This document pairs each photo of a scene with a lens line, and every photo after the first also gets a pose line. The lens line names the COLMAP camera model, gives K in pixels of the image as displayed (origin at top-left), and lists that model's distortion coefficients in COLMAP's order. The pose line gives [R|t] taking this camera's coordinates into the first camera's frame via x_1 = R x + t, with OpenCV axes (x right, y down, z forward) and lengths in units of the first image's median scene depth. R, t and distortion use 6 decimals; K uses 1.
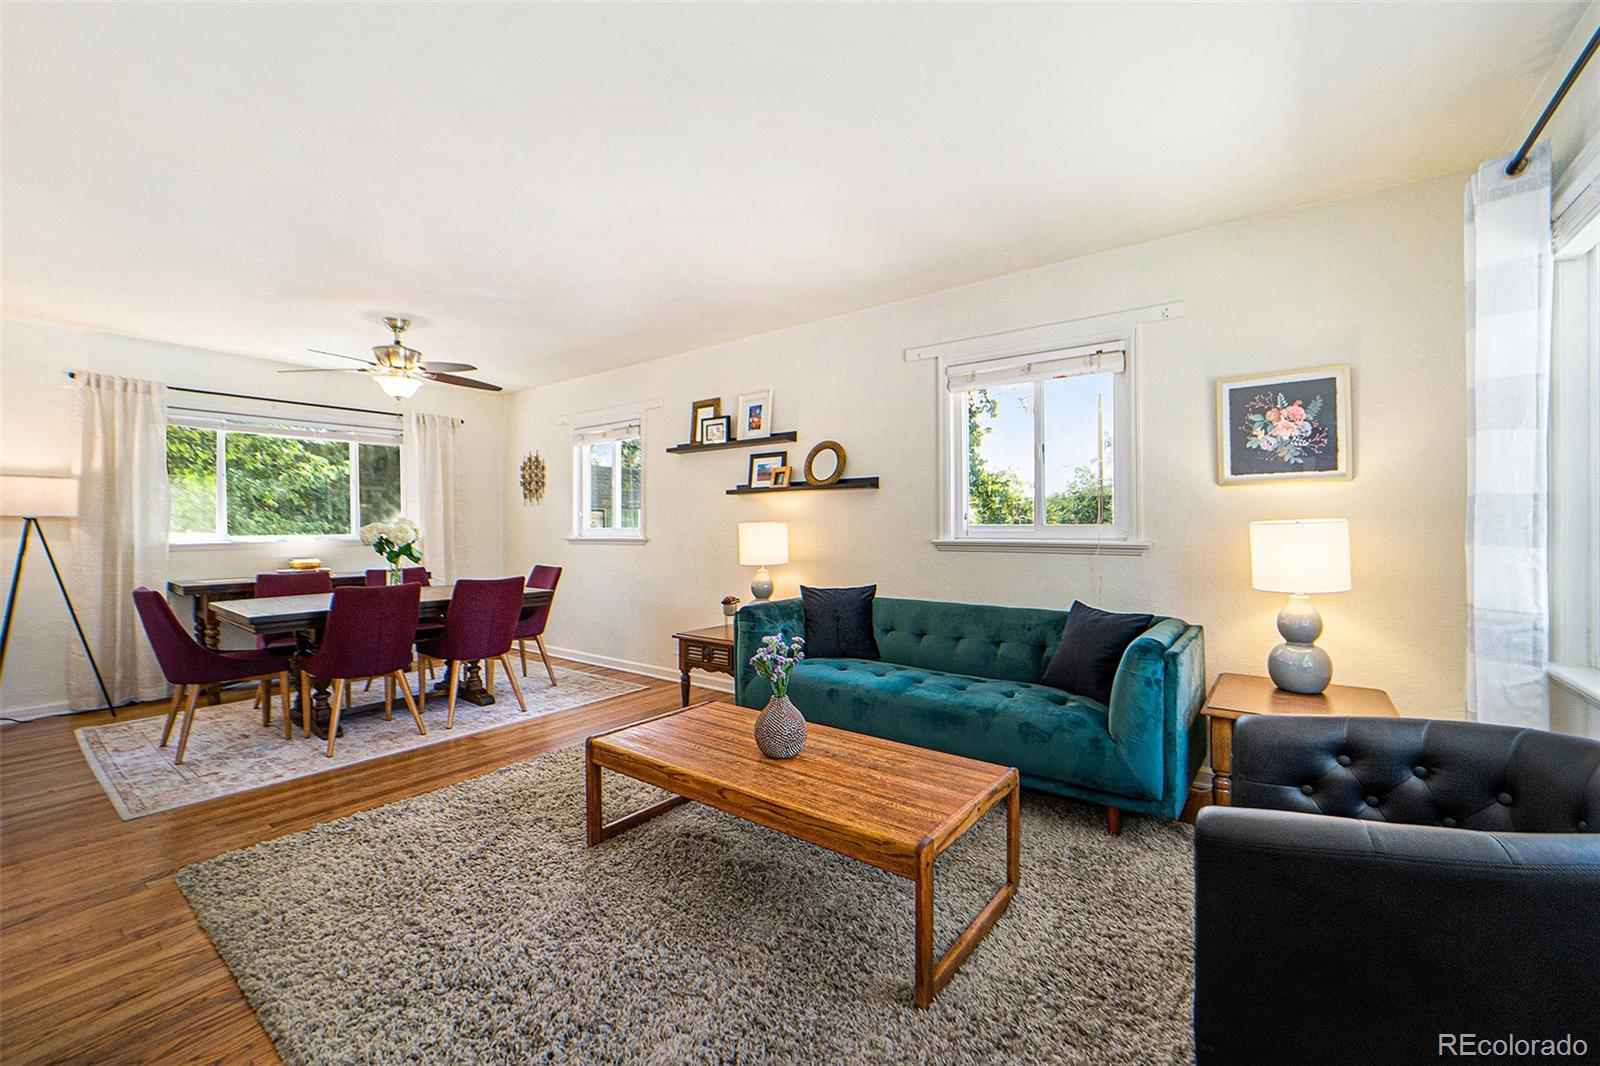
lens RADIAL K [[625.9, 0, 807.4], [0, 625.9, 532.5], [0, 0, 1]] dist [-0.014672, 0.000057]
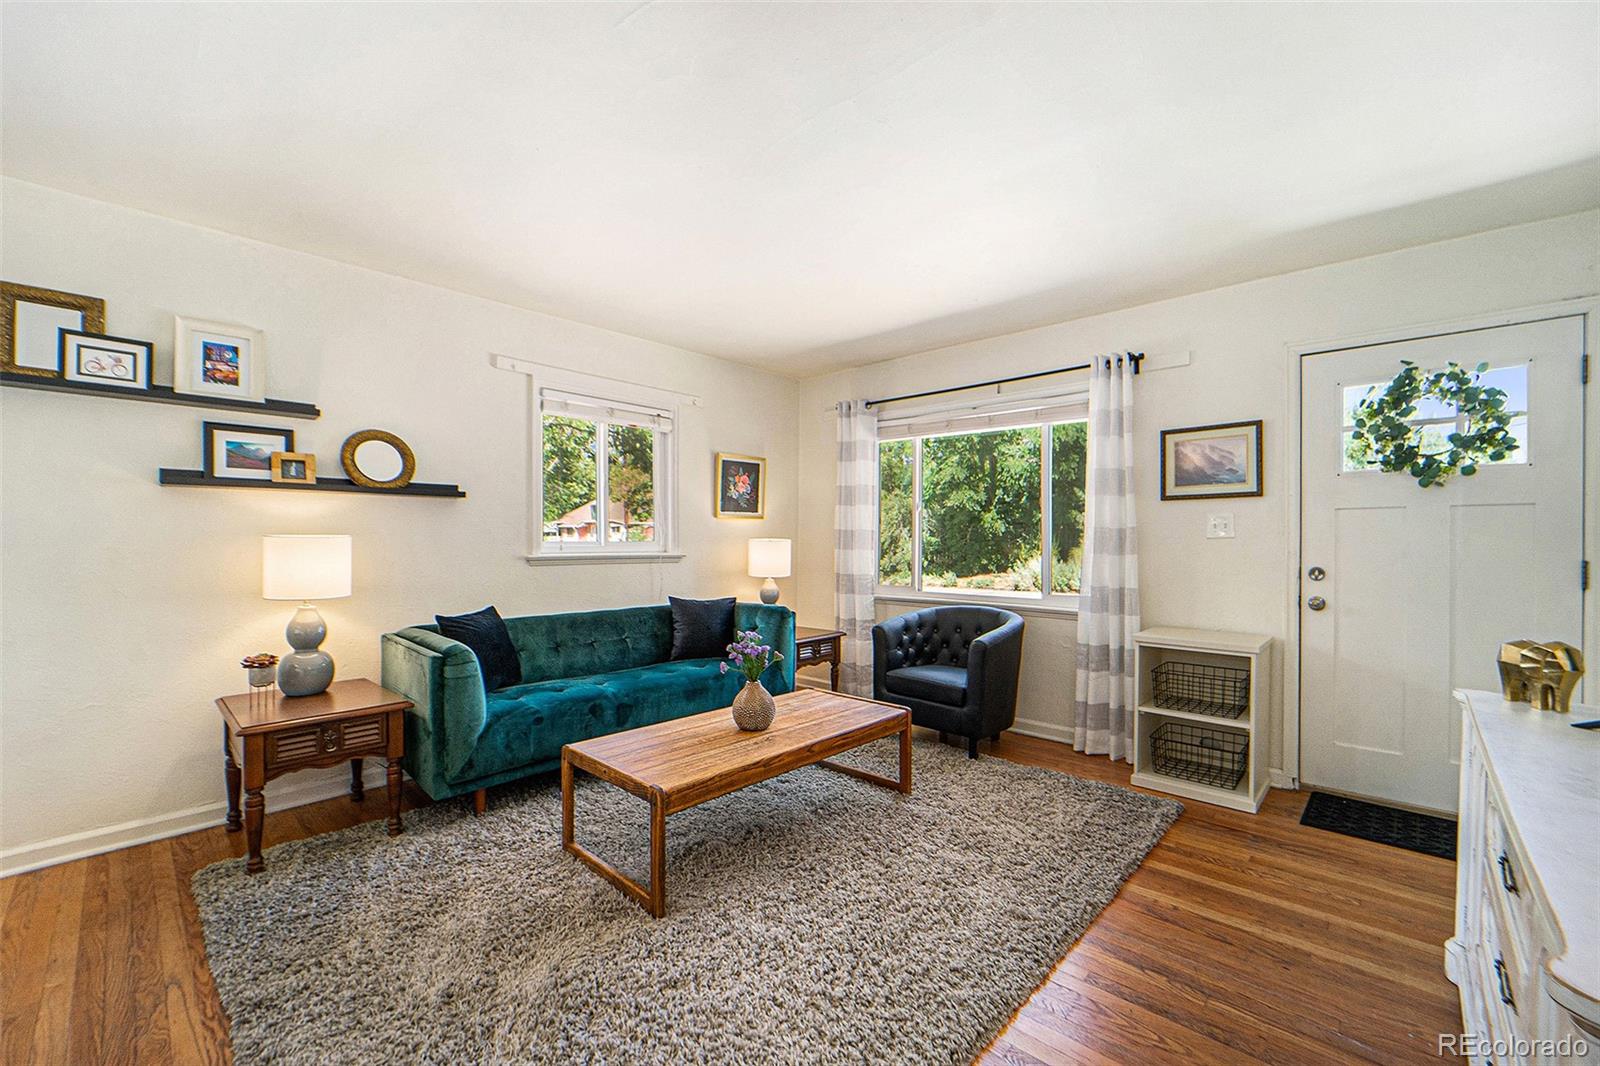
lens RADIAL K [[662.6, 0, 767.7], [0, 662.6, 535.9], [0, 0, 1]] dist [-0.001124, -0.000045]
pose [[0.150560, 0.004058, 0.988593, -0.712748], [0.000618, 0.999991, -0.004199, -0.012532], [-0.988601, 0.001243, 0.150556, 0.409122]]
